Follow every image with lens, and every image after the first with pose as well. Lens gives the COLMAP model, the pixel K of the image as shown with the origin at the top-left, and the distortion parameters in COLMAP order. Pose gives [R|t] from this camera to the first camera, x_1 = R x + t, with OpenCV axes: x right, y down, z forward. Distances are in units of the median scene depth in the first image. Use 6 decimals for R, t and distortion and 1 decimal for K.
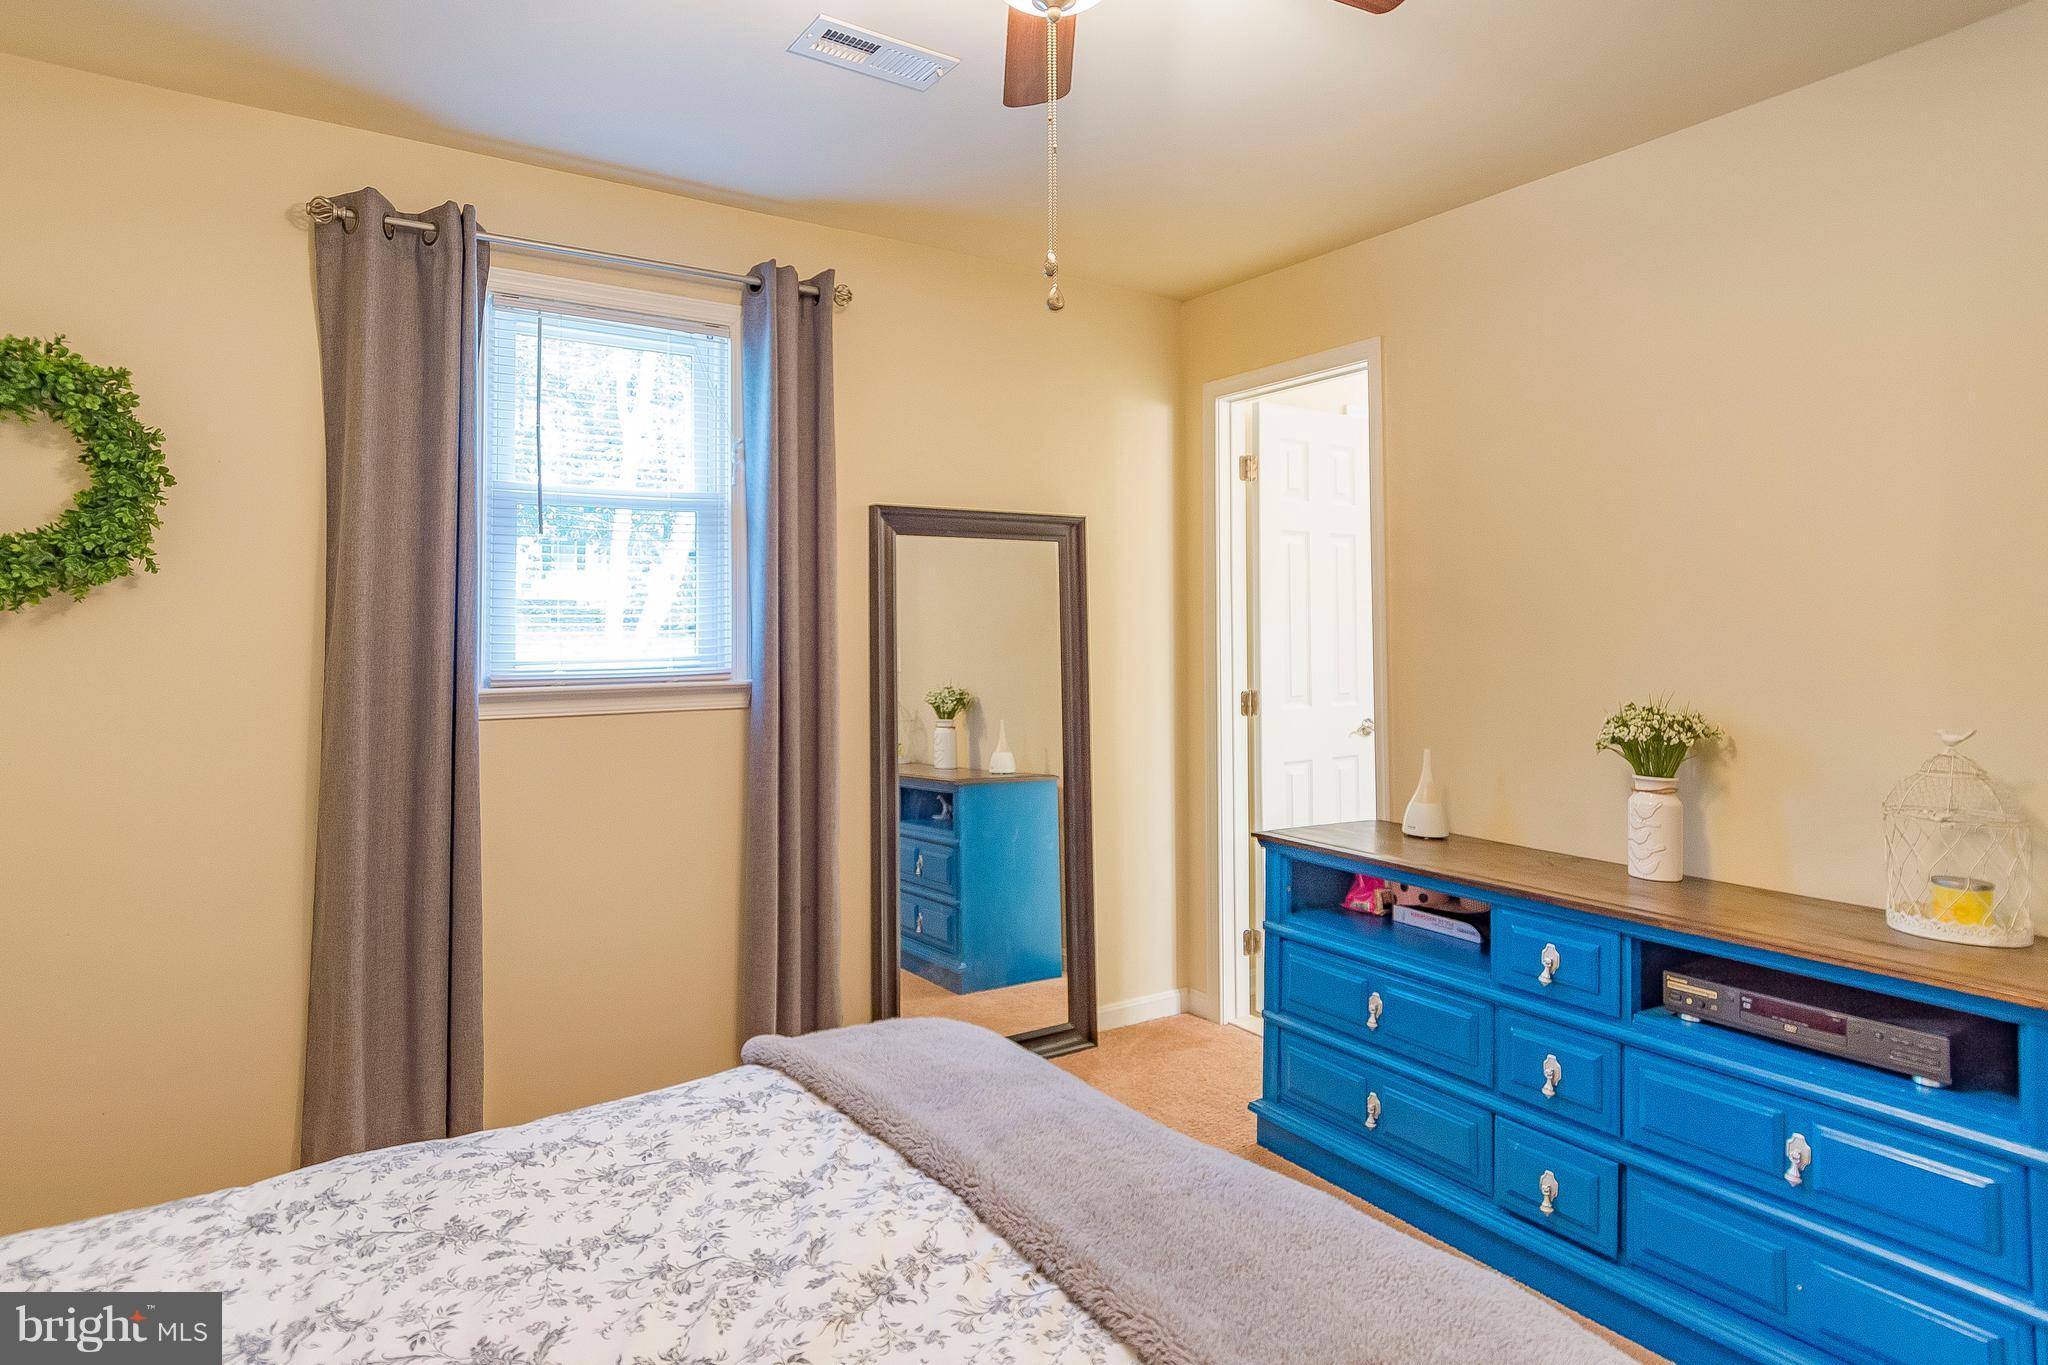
lens RADIAL K [[1099.2, 0, 1022.3], [0, 1099.2, 613.8], [0, 0, 1]] dist [0.000207, -0.000160]
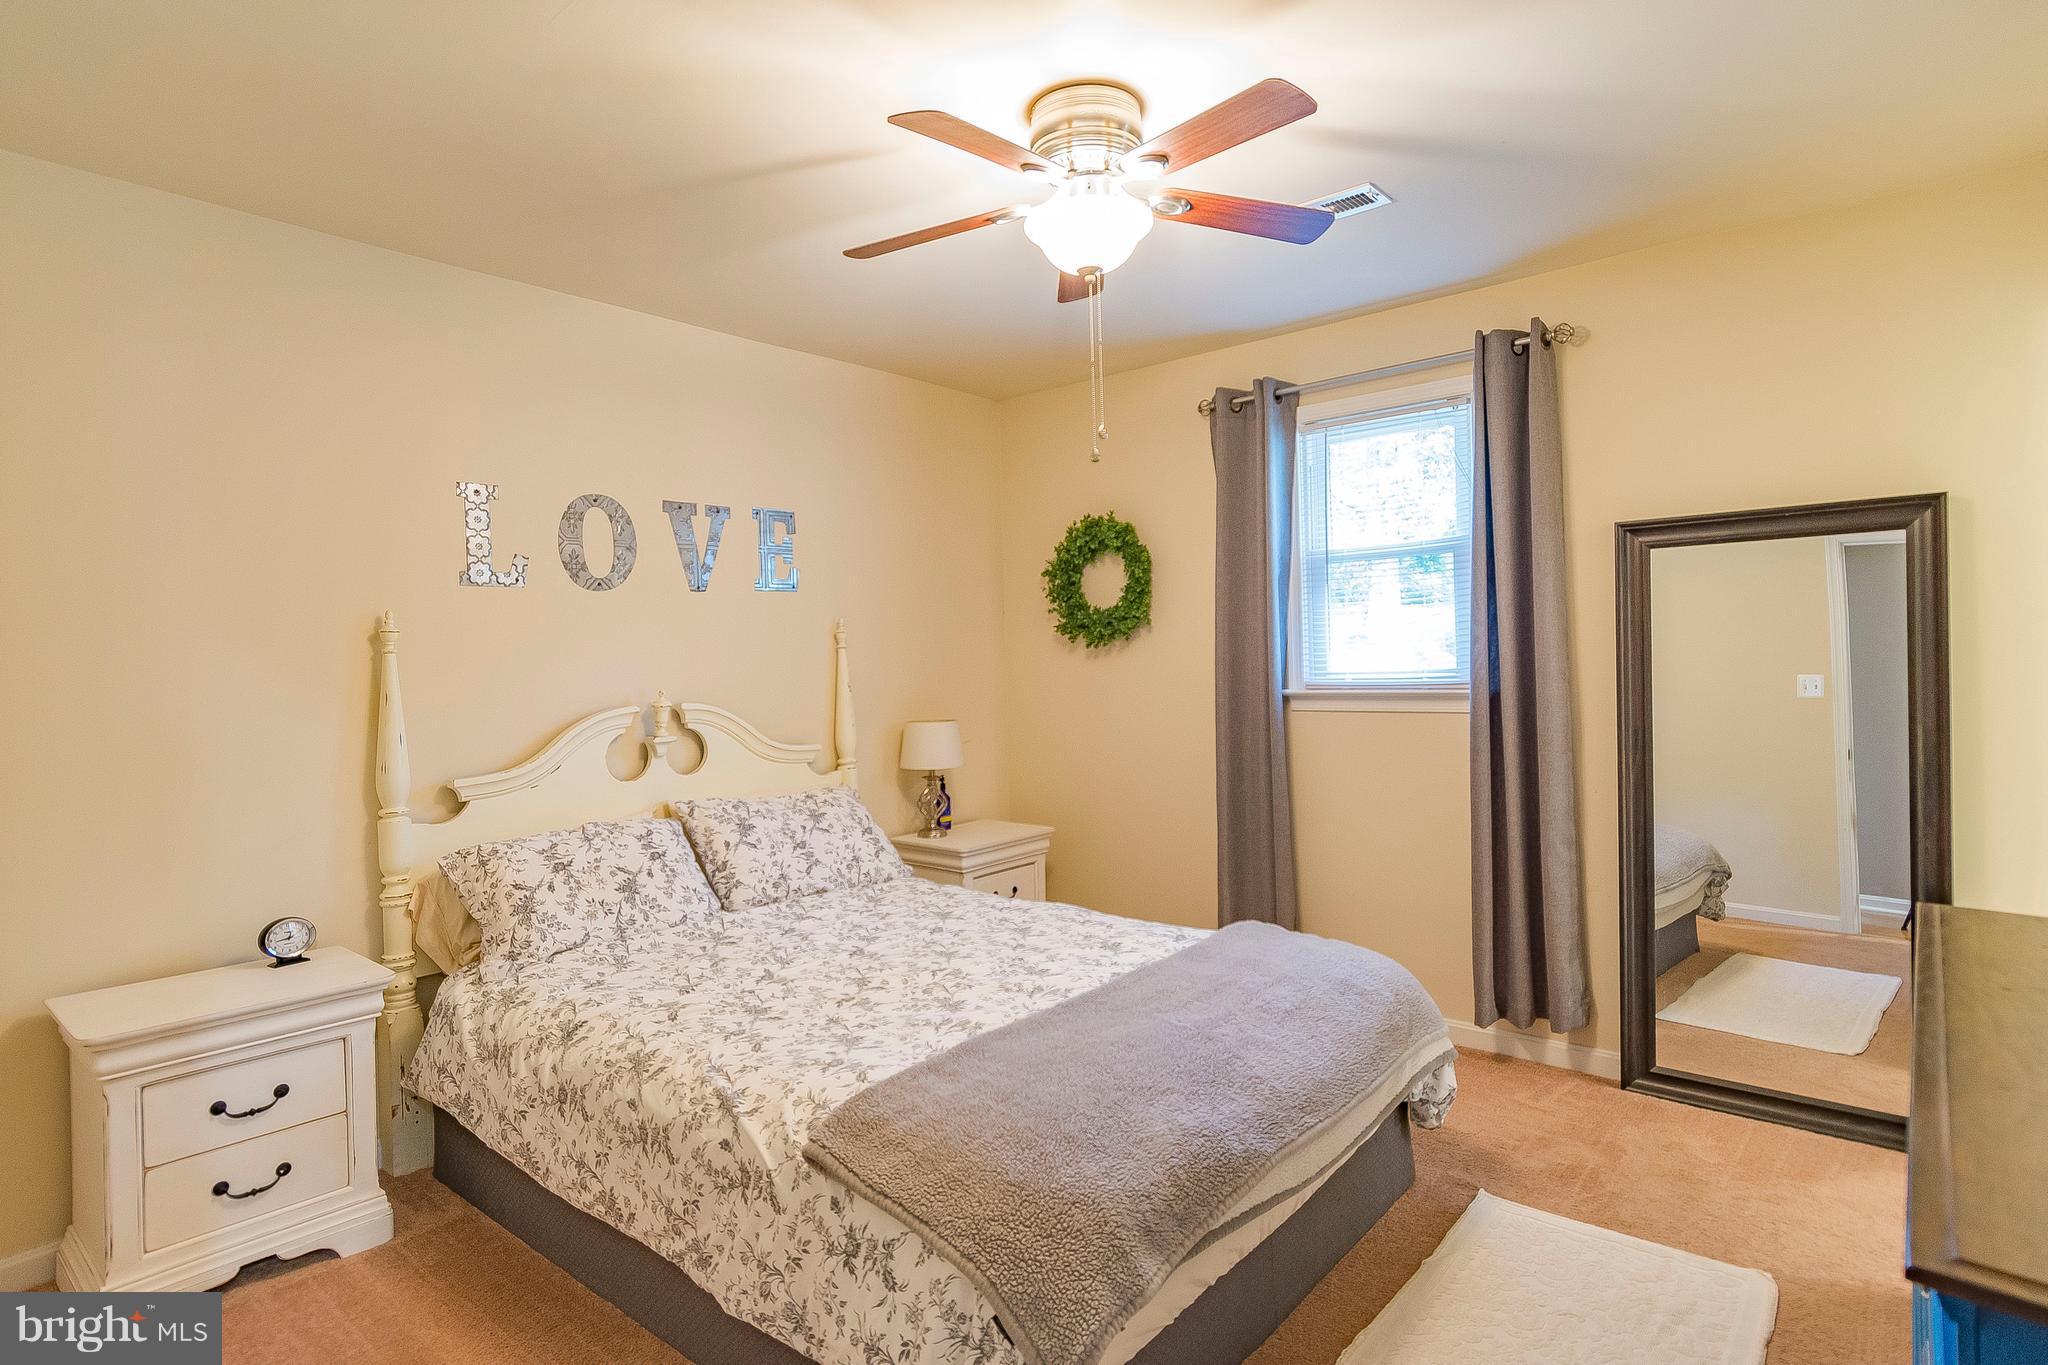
lens RADIAL K [[1068.1, 0, 1027.7], [0, 1068.1, 673.8], [0, 0, 1]] dist [0.003420, -0.000100]
pose [[0.280337, 0.009303, -0.959856, 0.769508], [0.033744, 0.999239, 0.019540, 0.004501], [0.959308, -0.037867, 0.279810, 0.216331]]
